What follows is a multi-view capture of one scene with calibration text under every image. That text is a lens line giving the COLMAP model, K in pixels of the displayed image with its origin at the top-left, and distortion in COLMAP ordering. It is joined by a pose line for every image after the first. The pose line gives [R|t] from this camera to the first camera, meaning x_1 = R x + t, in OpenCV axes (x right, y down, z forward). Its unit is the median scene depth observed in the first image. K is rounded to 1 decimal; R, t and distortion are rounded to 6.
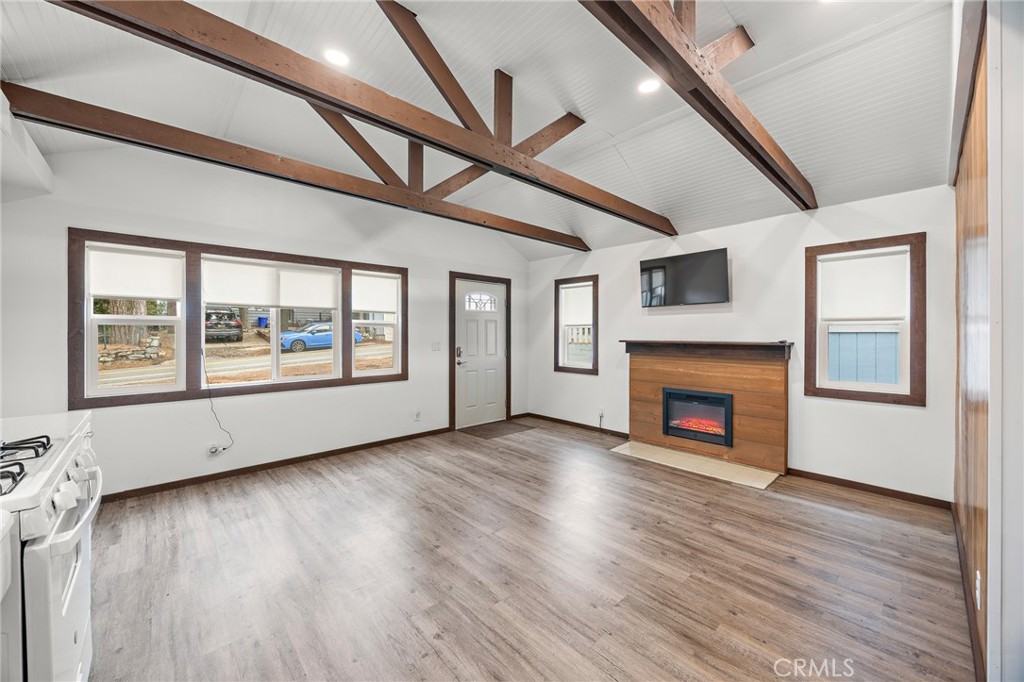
lens RADIAL K [[389.4, 0, 513.6], [0, 389.4, 334.5], [0, 0, 1]] dist [-0.005187, 0.000511]
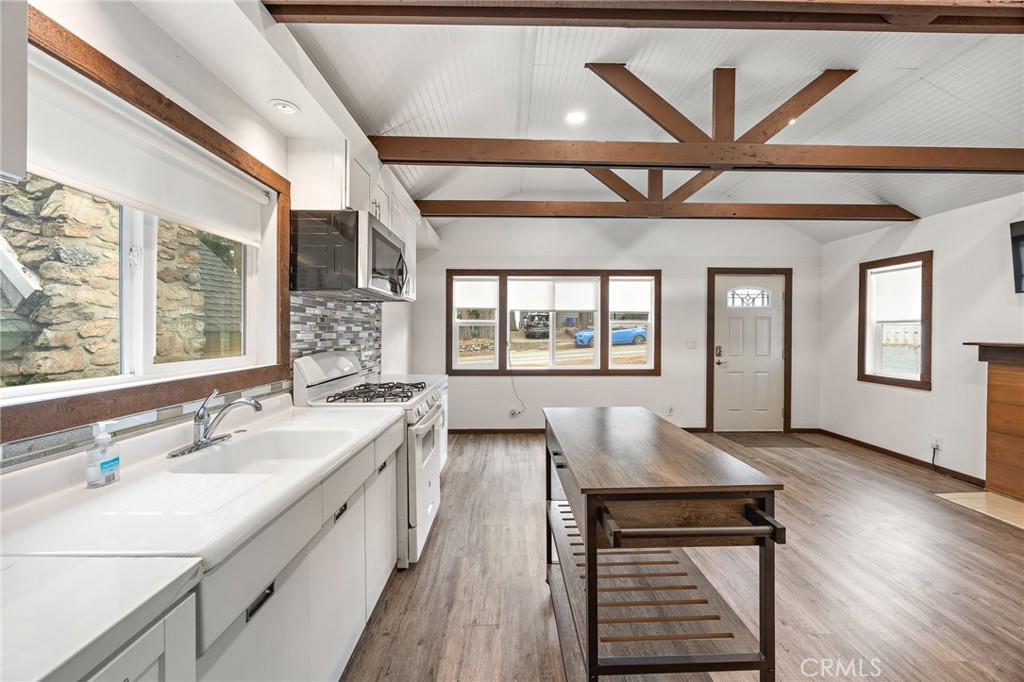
lens RADIAL K [[389.4, 0, 512.1], [0, 389.4, 334.0], [0, 0, 1]] dist [-0.005187, 0.000511]
pose [[0.743910, 0.007420, -0.668238, 0.147076], [-0.004278, 0.999971, 0.006340, -0.001219], [0.668266, -0.001858, 0.743920, -0.059456]]
